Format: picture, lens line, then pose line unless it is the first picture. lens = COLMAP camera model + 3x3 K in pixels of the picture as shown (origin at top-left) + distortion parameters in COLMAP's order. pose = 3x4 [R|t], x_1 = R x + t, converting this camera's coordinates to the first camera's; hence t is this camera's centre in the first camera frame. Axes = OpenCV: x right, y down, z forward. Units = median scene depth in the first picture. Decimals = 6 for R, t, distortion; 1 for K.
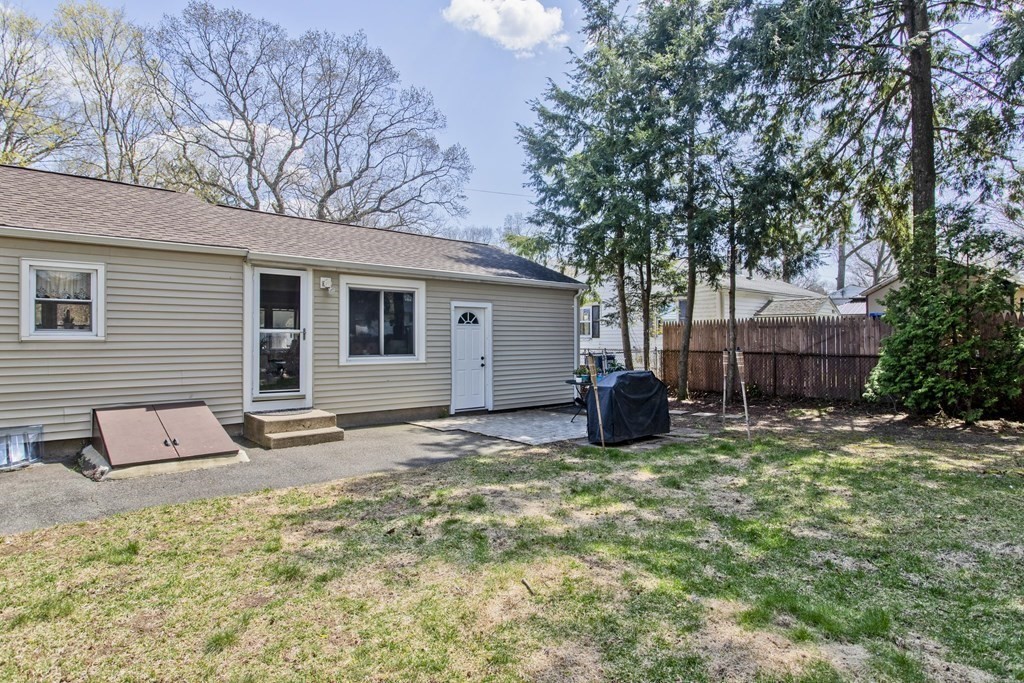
lens RADIAL K [[614.7, 0, 512.2], [0, 614.7, 342.4], [0, 0, 1]] dist [0.003488, 0.000311]
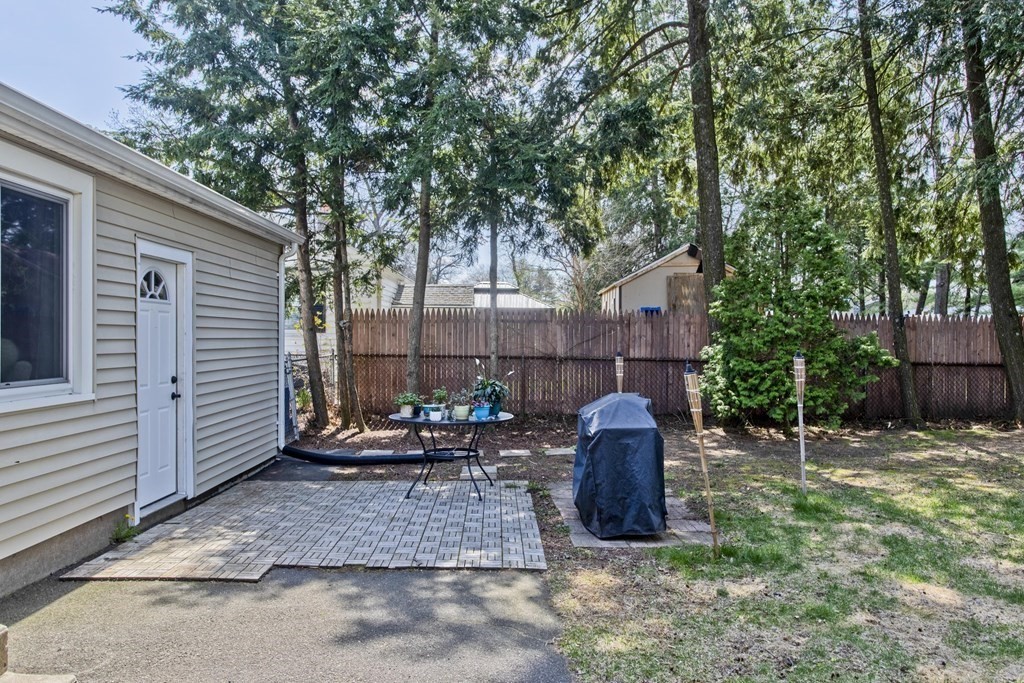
lens RADIAL K [[755.1, 0, 512.4], [0, 755.1, 336.4], [0, 0, 1]] dist [-0.007394, -0.000076]
pose [[0.644199, 0.005784, 0.764836, -0.314316], [-0.004192, 0.999983, -0.004032, -0.003852], [-0.764847, -0.000609, 0.644212, 0.505047]]
